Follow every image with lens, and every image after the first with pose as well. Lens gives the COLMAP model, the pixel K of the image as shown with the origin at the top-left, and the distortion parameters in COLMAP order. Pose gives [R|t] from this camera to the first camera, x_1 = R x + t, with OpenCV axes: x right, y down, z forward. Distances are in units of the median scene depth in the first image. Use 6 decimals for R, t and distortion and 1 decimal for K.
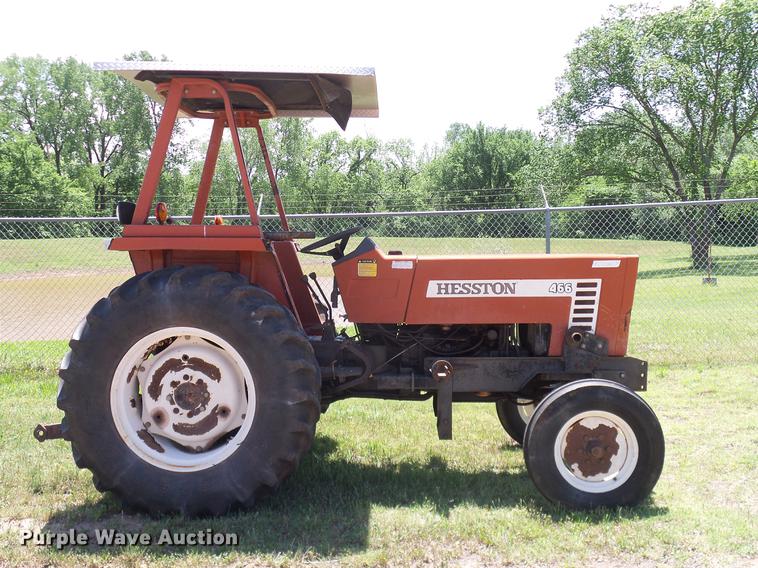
lens RADIAL K [[772.2, 0, 383.3], [0, 772.2, 287.3], [0, 0, 1]] dist [0.017272, 0.000000]
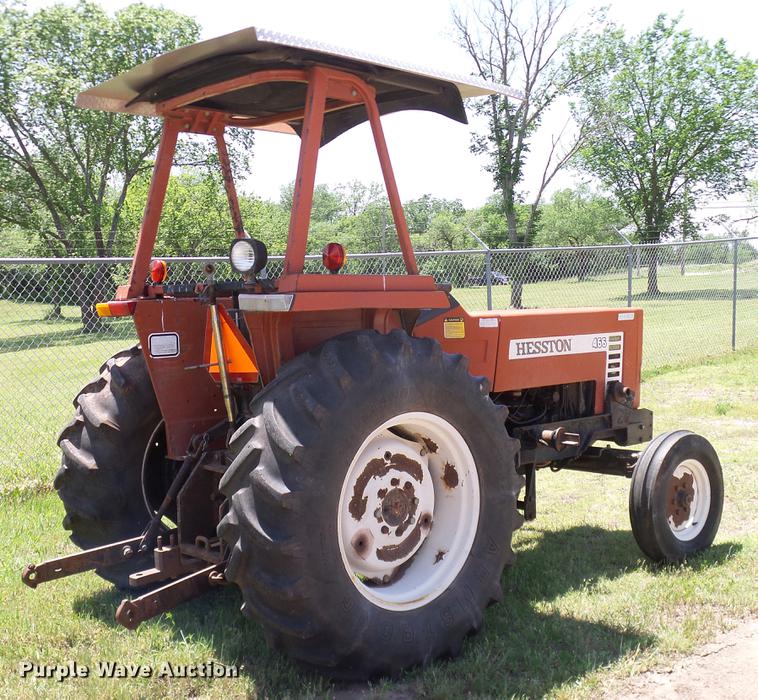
lens RADIAL K [[1016.0, 0, 375.5], [0, 1016.0, 351.4], [0, 0, 1]] dist [0.001064, 0.000000]
pose [[0.717257, -0.045954, 0.695292, -0.898320], [0.051333, 0.998596, 0.013046, -0.019929], [-0.694916, 0.026335, 0.718609, 0.304622]]
